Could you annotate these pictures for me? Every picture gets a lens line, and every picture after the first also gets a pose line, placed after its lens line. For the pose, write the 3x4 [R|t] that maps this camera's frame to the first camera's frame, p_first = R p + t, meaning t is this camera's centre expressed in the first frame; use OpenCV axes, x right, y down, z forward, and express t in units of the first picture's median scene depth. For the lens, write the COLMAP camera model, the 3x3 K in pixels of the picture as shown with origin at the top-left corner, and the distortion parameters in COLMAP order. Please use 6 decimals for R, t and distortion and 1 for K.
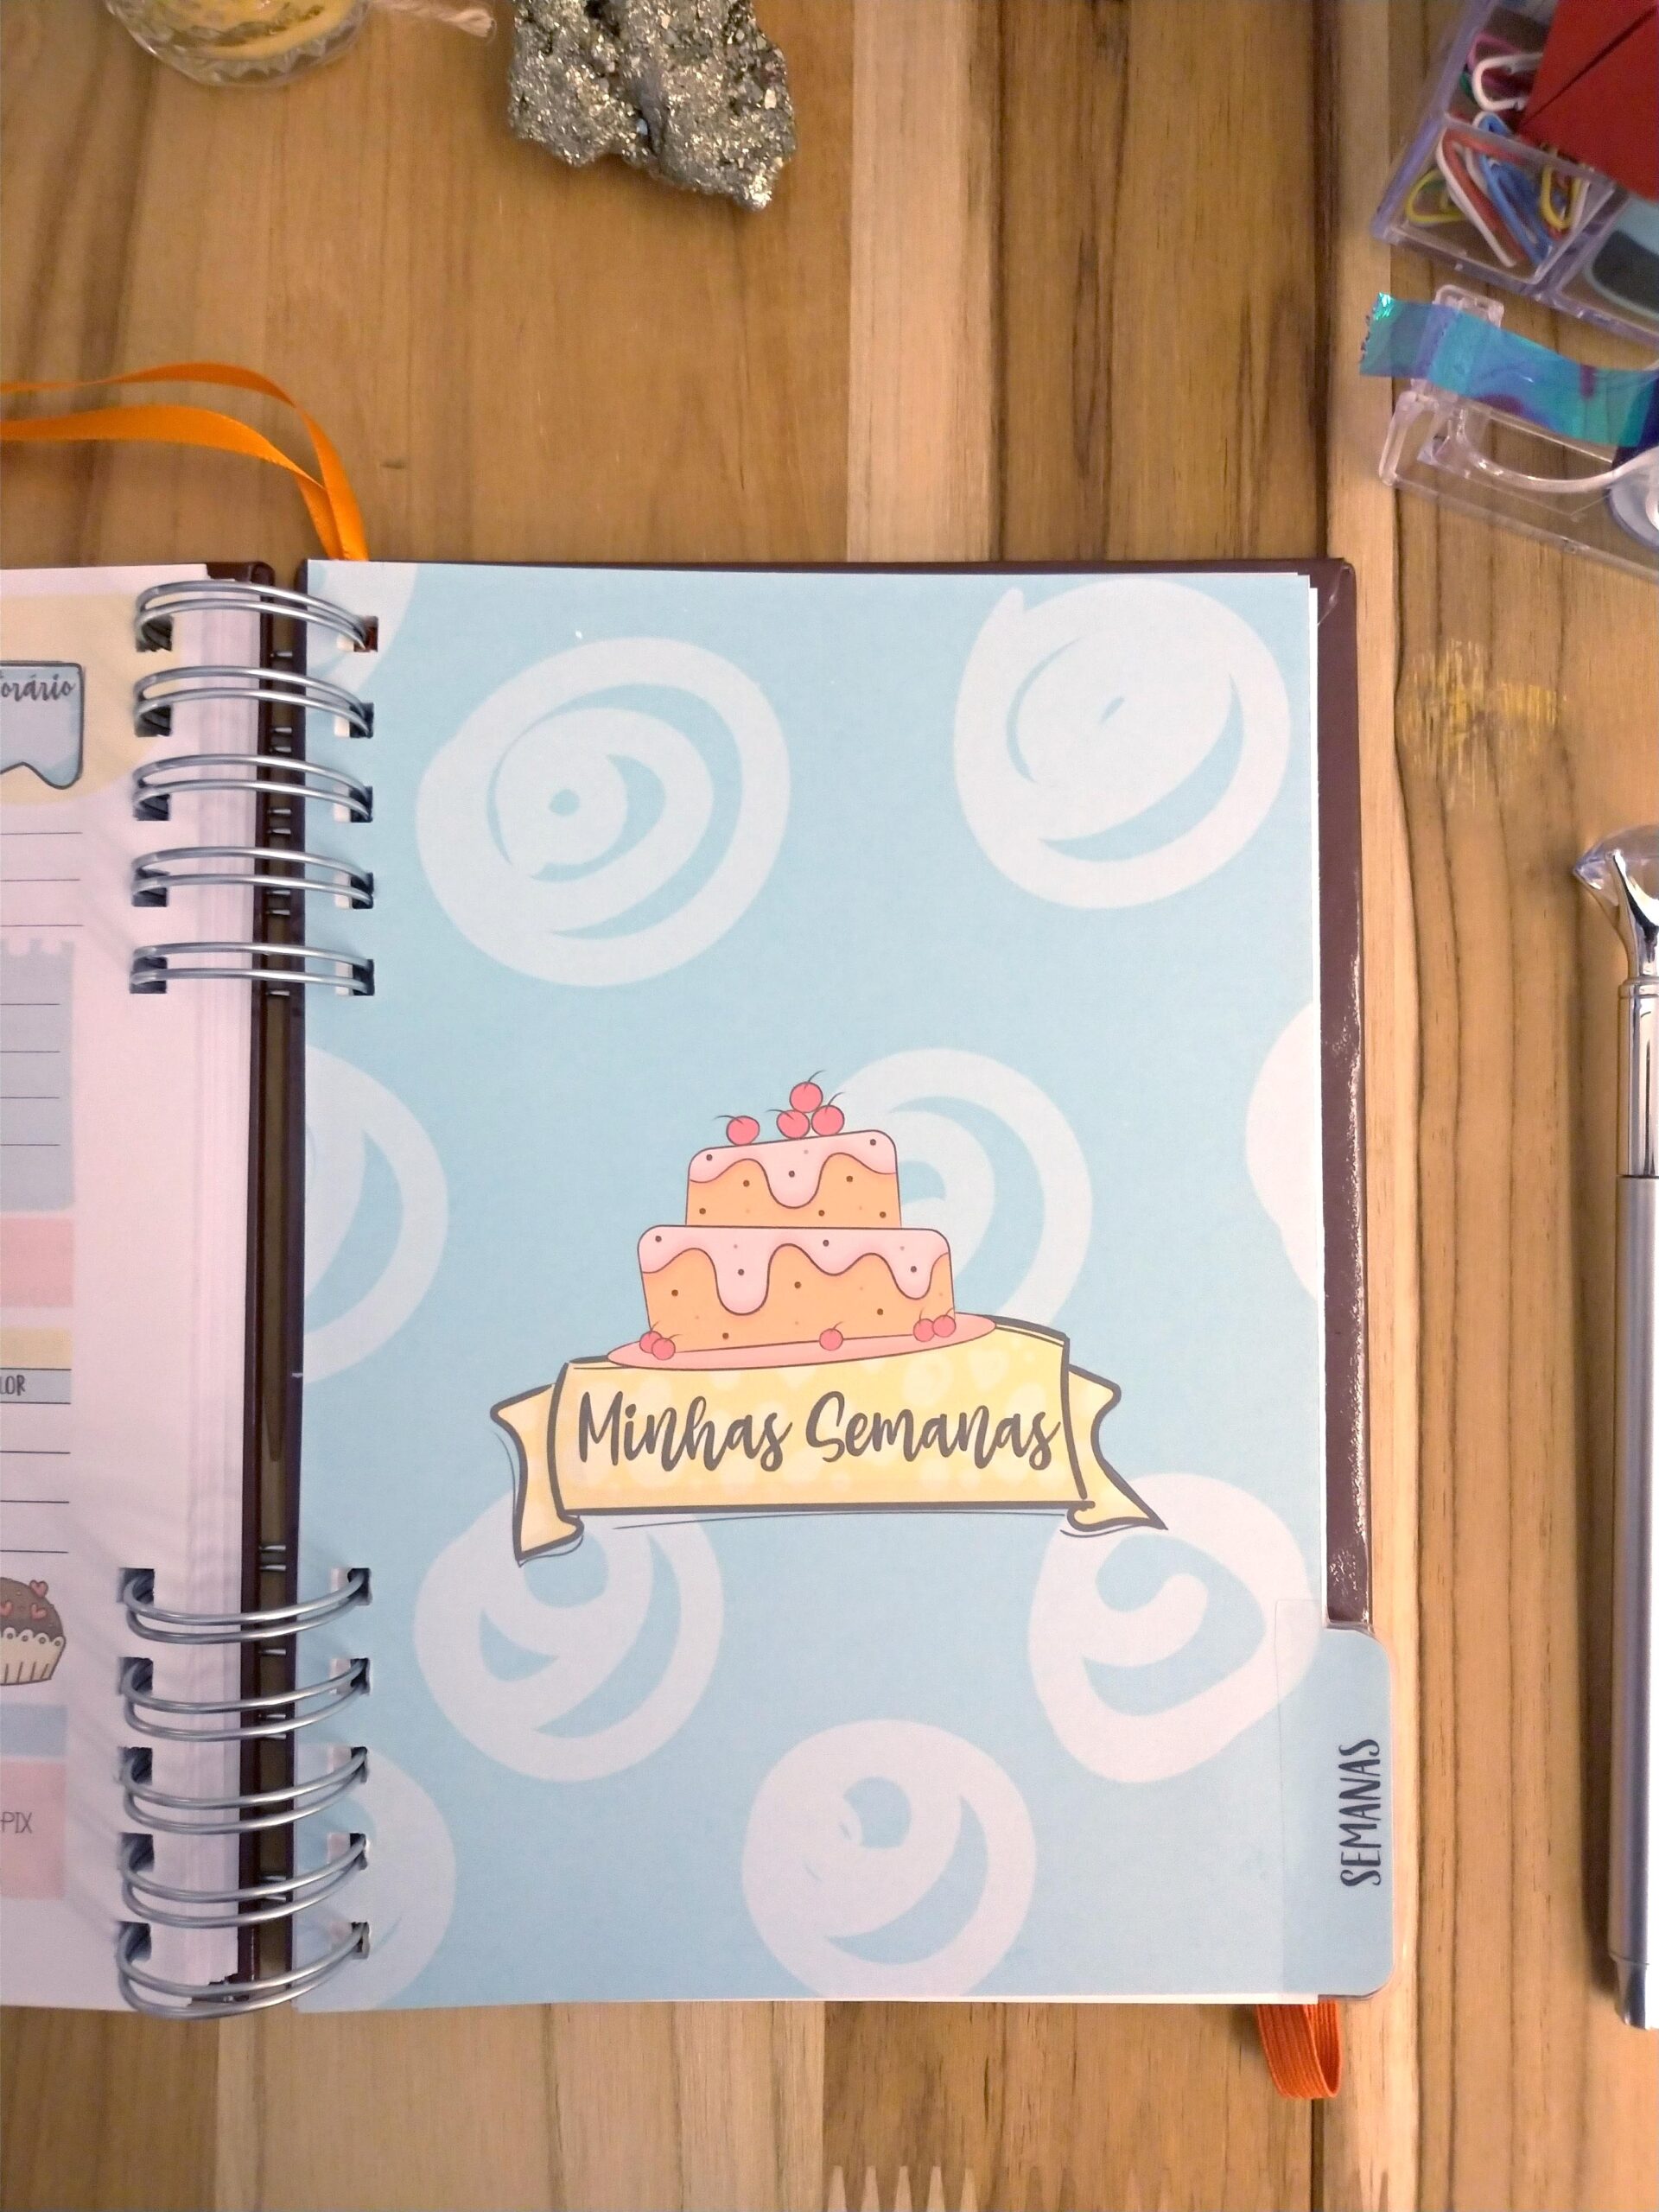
lens RADIAL K [[1595.9, 0, 819.3], [0, 1595.9, 1114.1], [0, 0, 1]] dist [-0.027697, 0.001995]
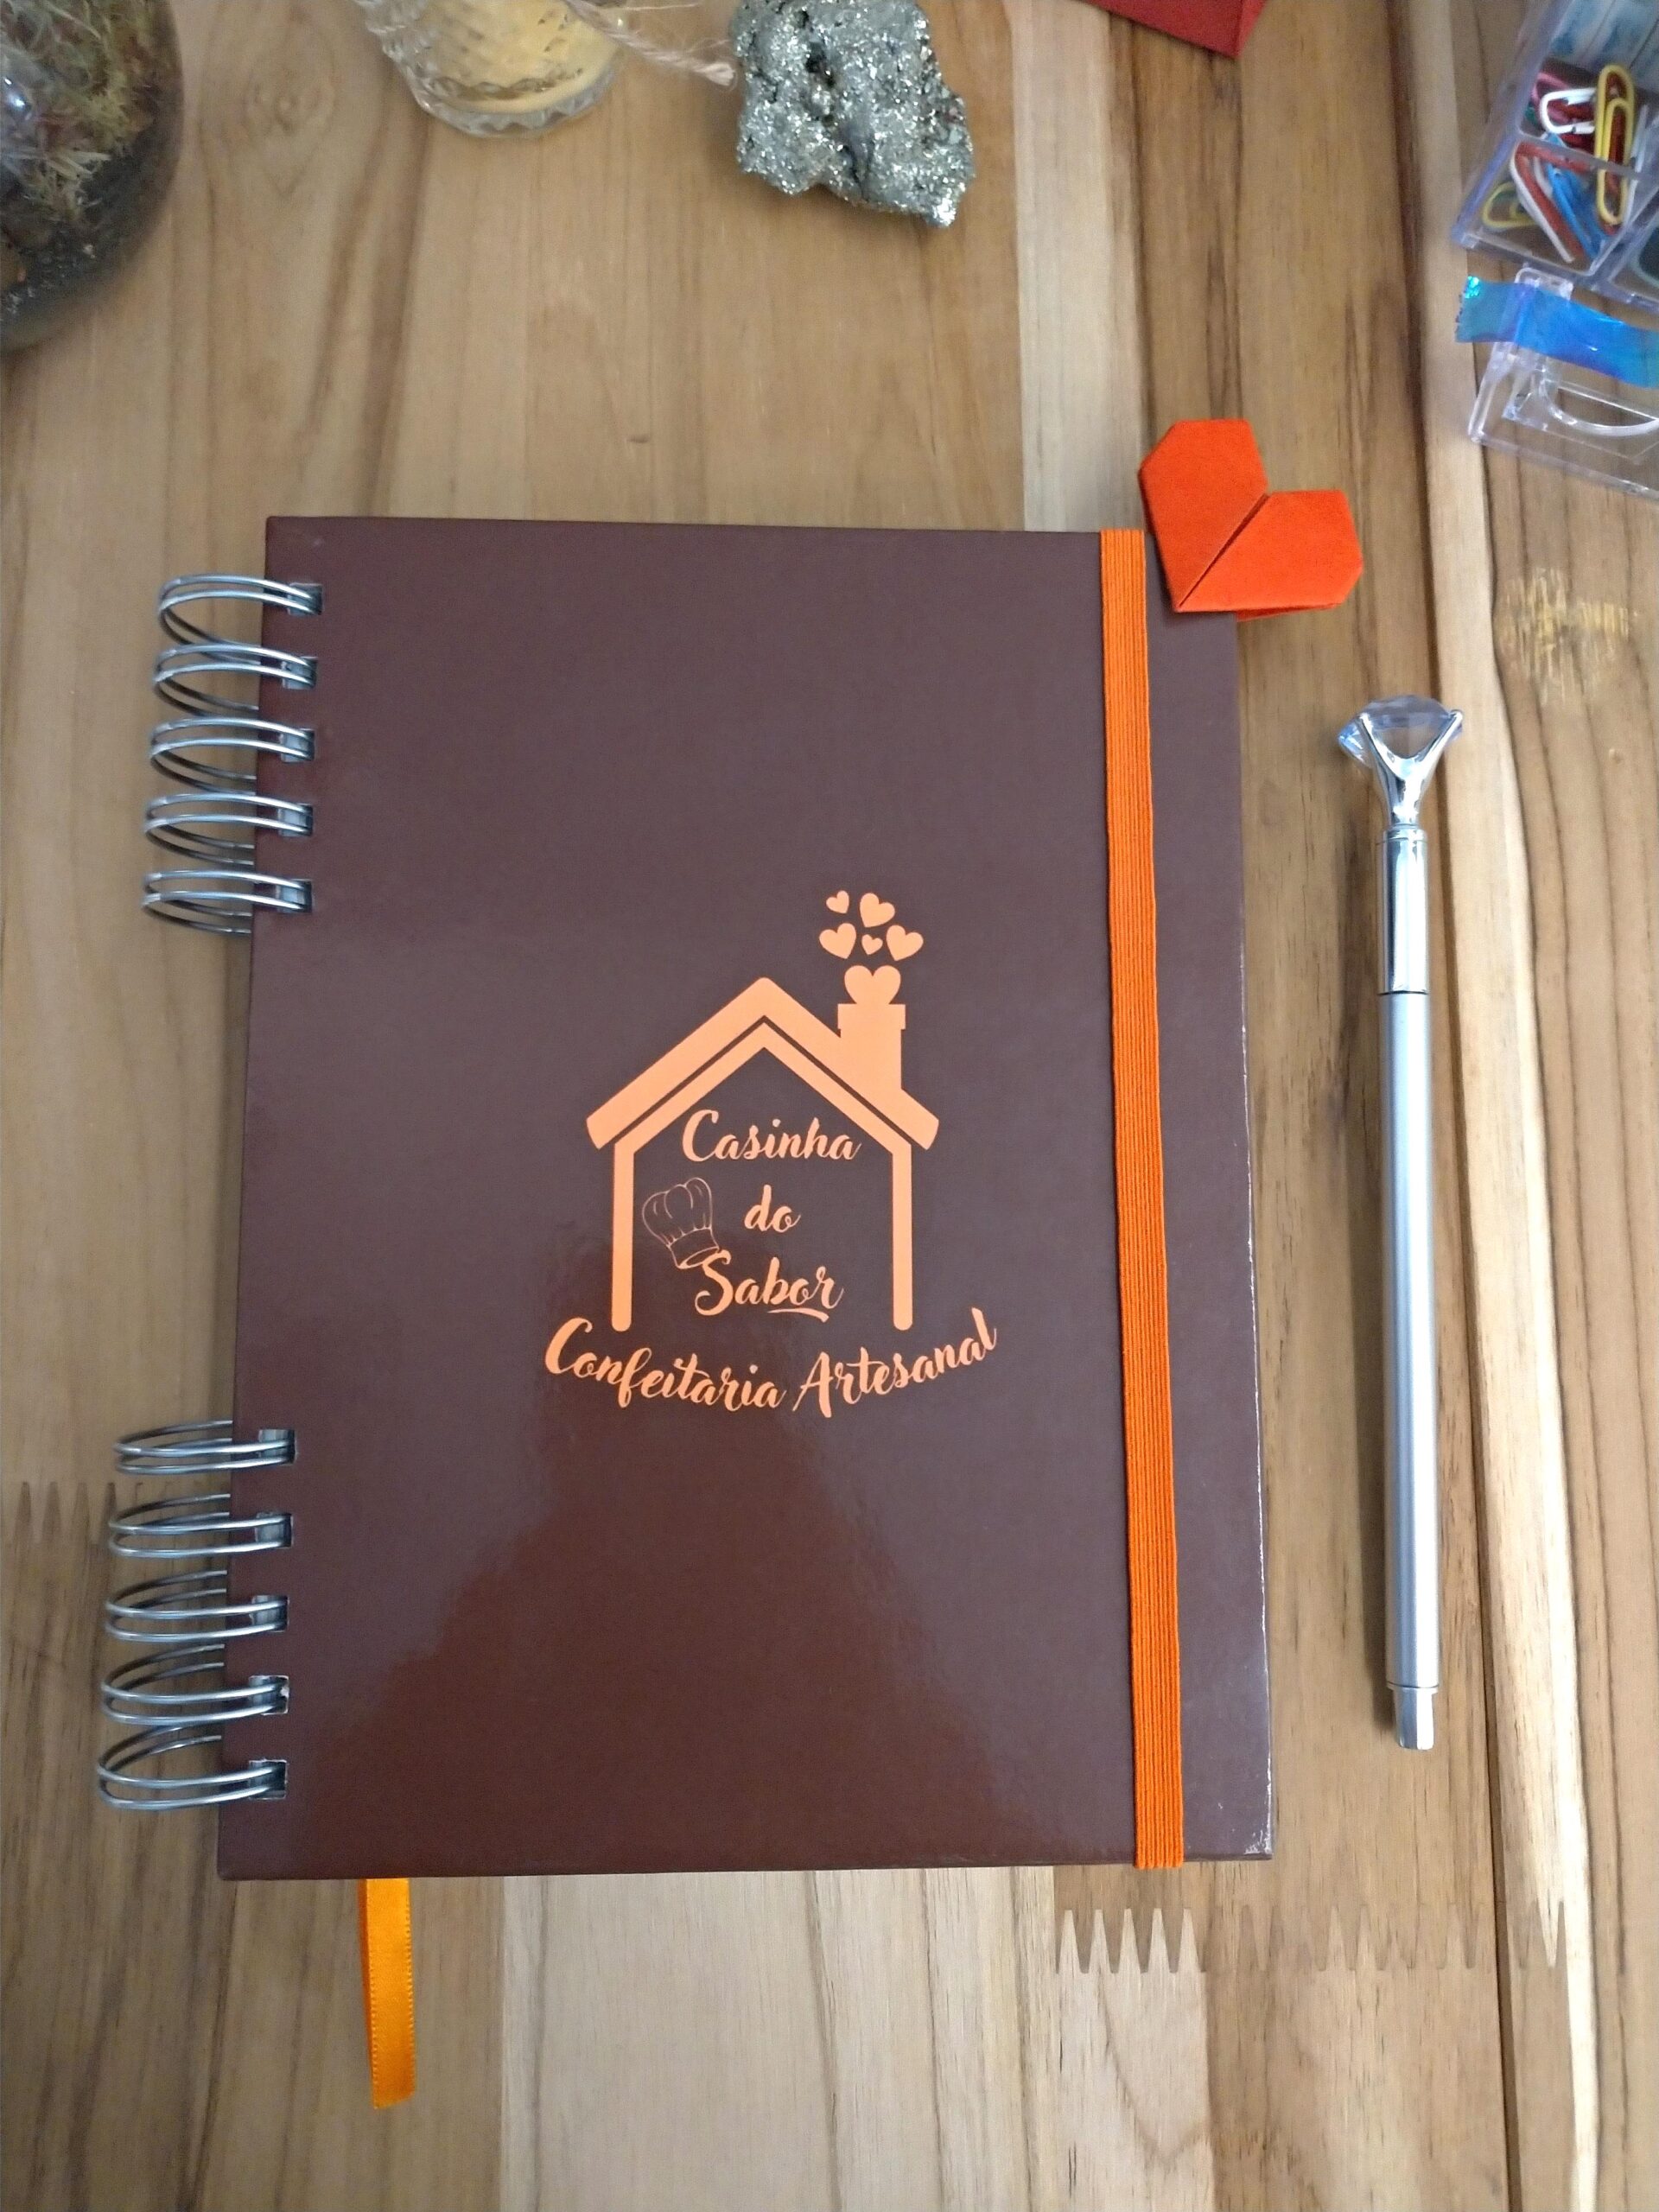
lens RADIAL K [[1592.8, 0, 857.5], [0, 1592.8, 1108.3], [0, 0, 1]] dist [-0.030305, 0.004885]
pose [[0.999710, -0.022349, 0.008927, -0.129828], [0.022983, 0.996636, -0.078672, 0.187643], [-0.007139, 0.078855, 0.996861, -0.140963]]
